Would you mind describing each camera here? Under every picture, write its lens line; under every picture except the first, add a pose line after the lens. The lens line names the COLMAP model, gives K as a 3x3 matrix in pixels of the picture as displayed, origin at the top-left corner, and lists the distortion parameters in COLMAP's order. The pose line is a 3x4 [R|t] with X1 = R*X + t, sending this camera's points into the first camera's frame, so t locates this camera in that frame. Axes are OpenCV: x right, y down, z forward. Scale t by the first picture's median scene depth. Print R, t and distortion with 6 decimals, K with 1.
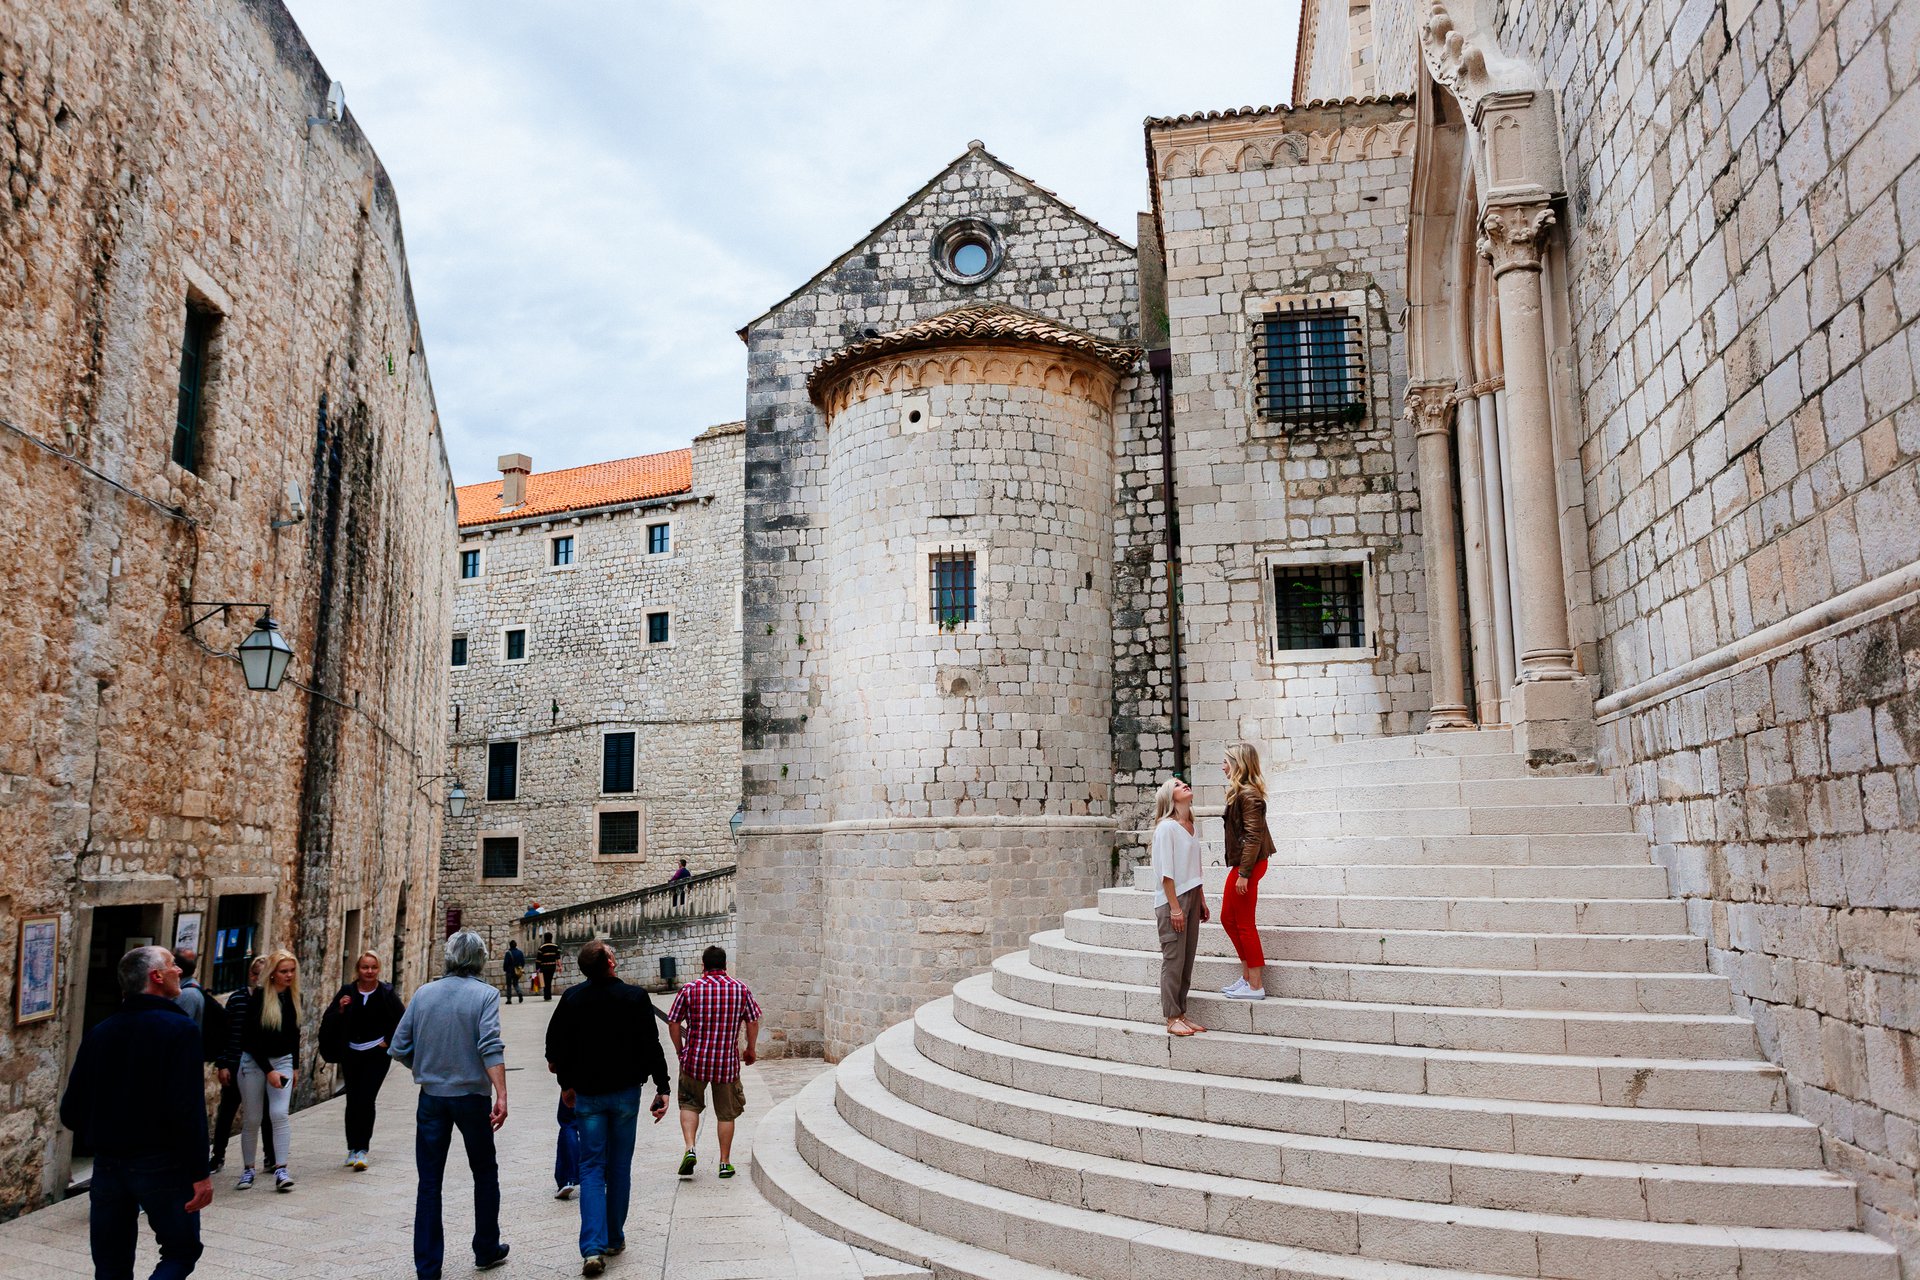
lens RADIAL K [[1294.4, 0, 954.4], [0, 1294.4, 641.8], [0, 0, 1]] dist [-0.000847, 0.006462]
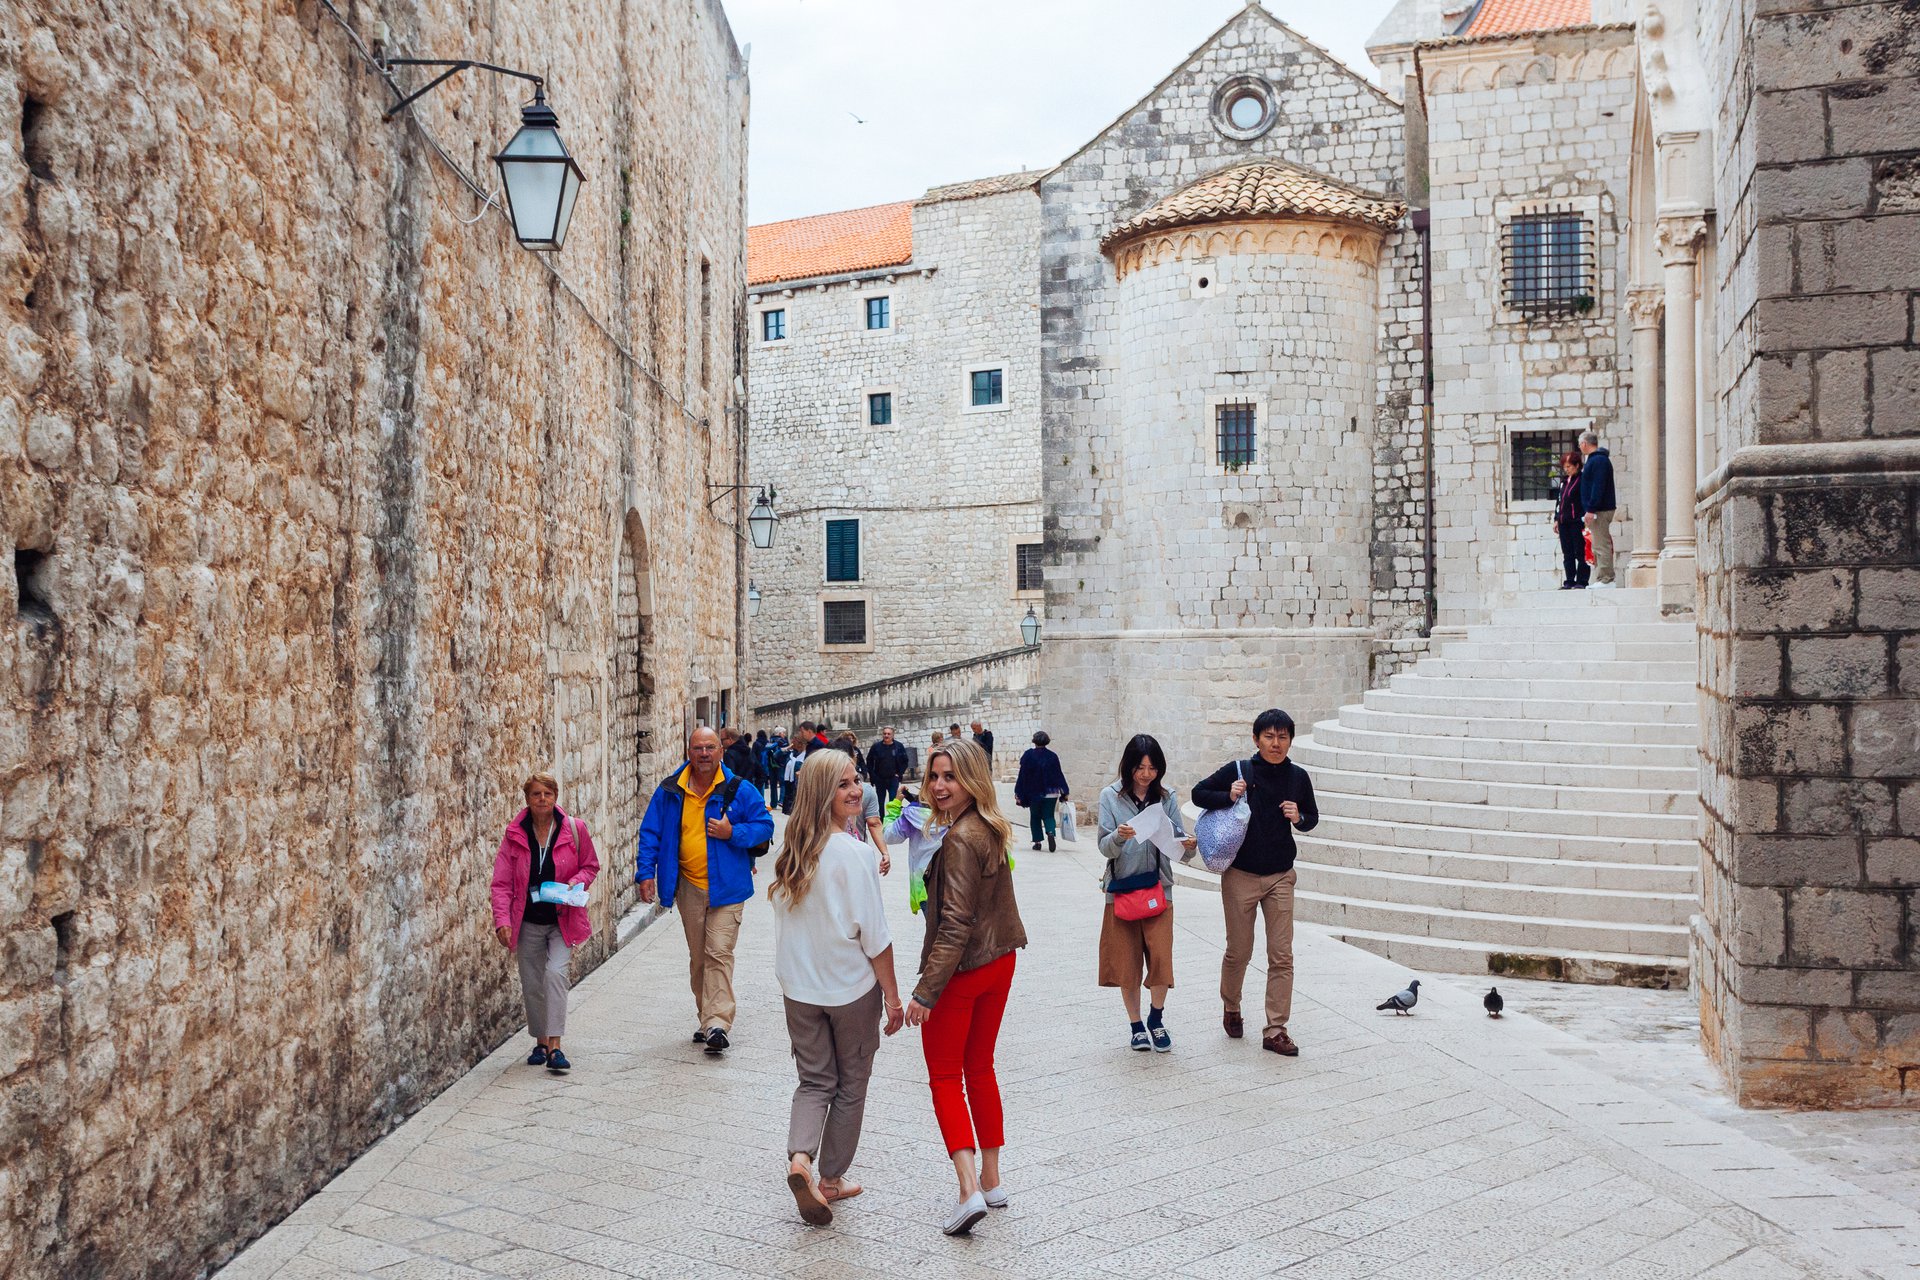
lens RADIAL K [[1584.2, 0, 1014.8], [0, 1584.2, 604.9], [0, 0, 1]] dist [0.010640, 0.006692]
pose [[0.995834, 0.002903, -0.091134, -0.071041], [0.010117, 0.989803, 0.142082, -0.096757], [0.090617, -0.142413, 0.985651, -0.462152]]
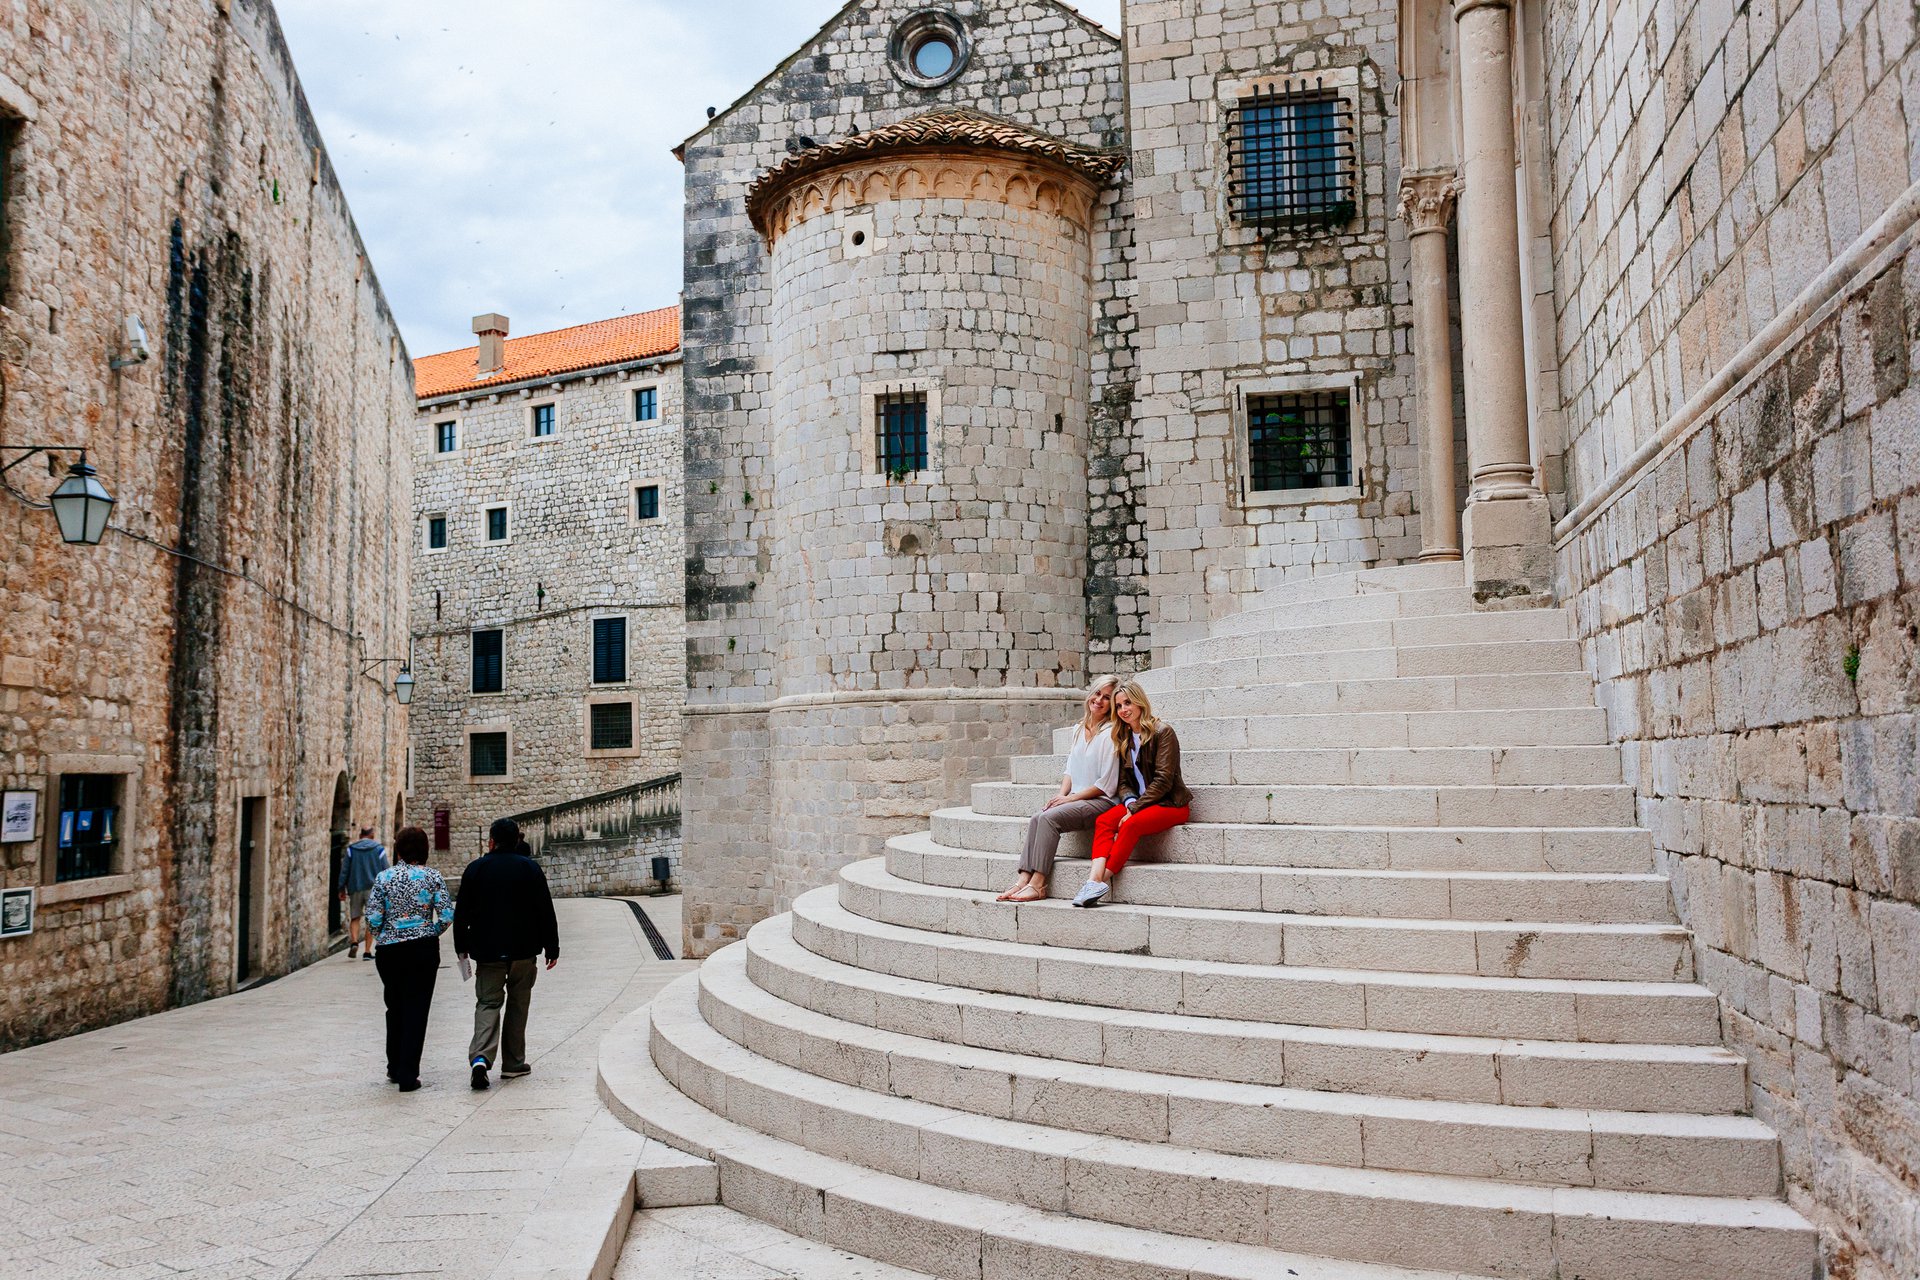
lens RADIAL K [[1411.9, 0, 950.8], [0, 1411.9, 621.9], [0, 0, 1]] dist [0.013336, -0.001548]
pose [[0.999107, -0.010524, -0.040925, 0.071878], [0.013323, 0.997547, 0.068722, 0.021766], [0.040102, -0.069206, 0.996796, 0.029395]]
